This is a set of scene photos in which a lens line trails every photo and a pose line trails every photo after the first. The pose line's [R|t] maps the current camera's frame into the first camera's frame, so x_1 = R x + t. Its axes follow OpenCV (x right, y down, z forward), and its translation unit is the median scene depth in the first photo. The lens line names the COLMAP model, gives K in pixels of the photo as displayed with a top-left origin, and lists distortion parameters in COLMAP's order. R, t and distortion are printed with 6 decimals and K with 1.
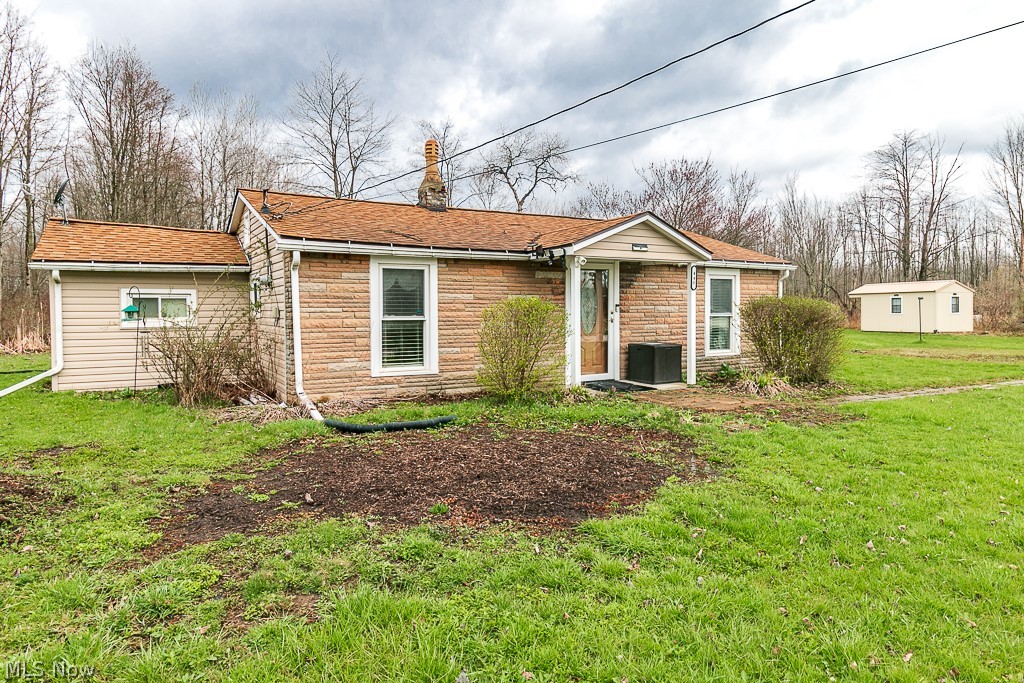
lens RADIAL K [[628.7, 0, 515.3], [0, 628.7, 339.2], [0, 0, 1]] dist [-0.002303, -0.000375]
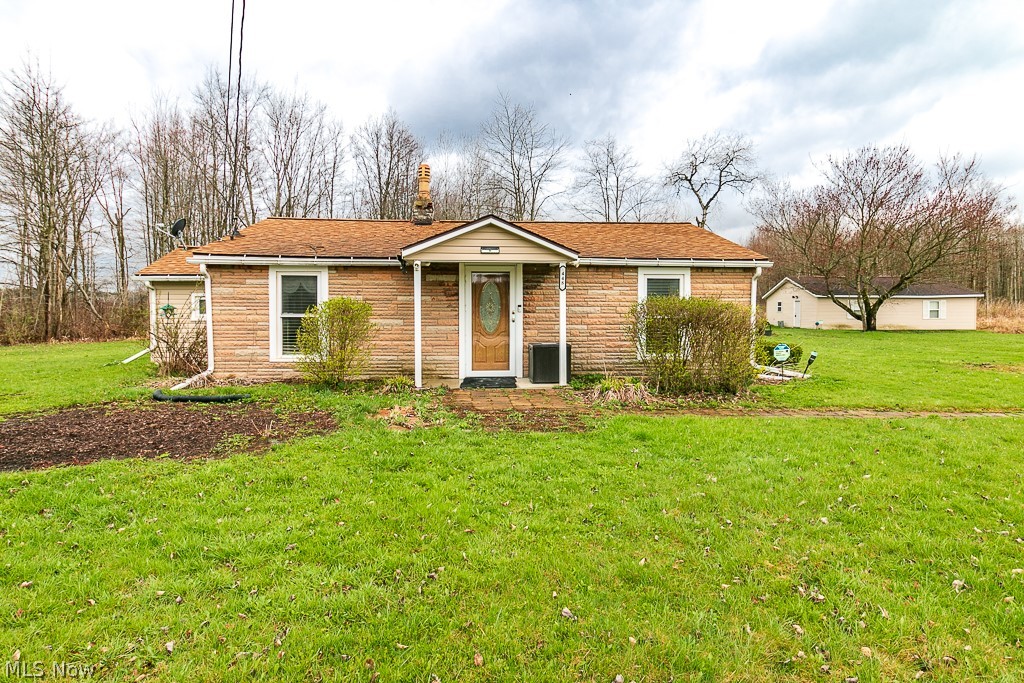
lens RADIAL K [[564.5, 0, 512.7], [0, 564.5, 338.9], [0, 0, 1]] dist [-0.002560, -0.000353]
pose [[0.900188, 0.027802, -0.434614, 0.561185], [-0.026965, 0.999604, 0.008093, -0.006382], [0.434666, 0.004434, 0.900581, 0.153276]]
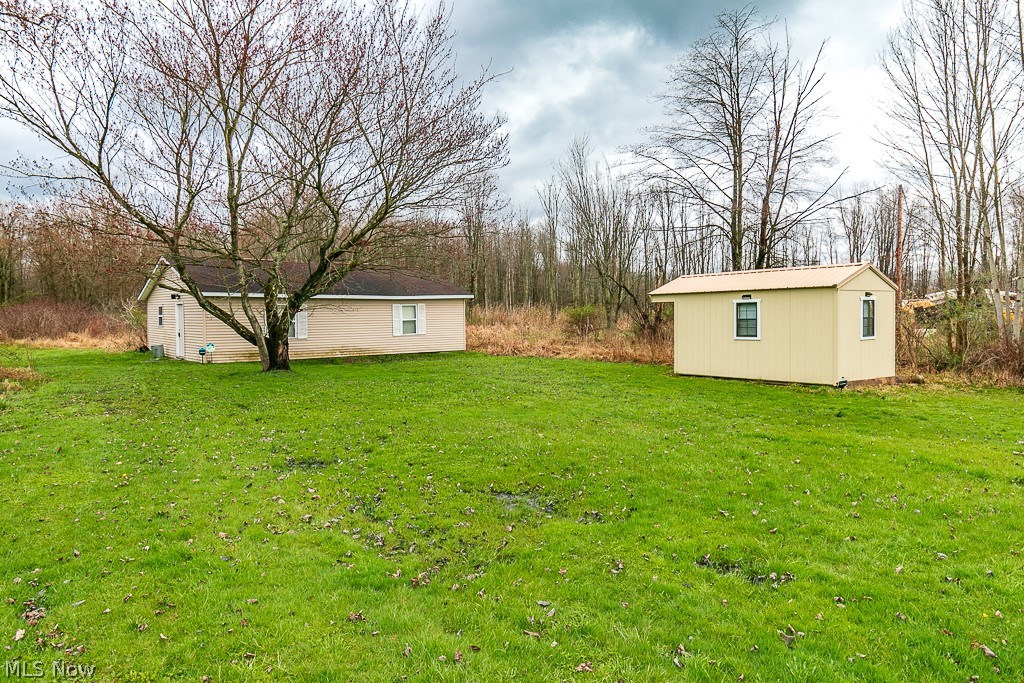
lens RADIAL K [[653.1, 0, 511.9], [0, 653.1, 336.3], [0, 0, 1]] dist [-0.003421, -0.000323]
pose [[0.961441, -0.009933, 0.274830, 1.126466], [0.015001, 0.999754, -0.016344, -0.130950], [-0.274600, 0.019837, 0.961354, 2.123899]]
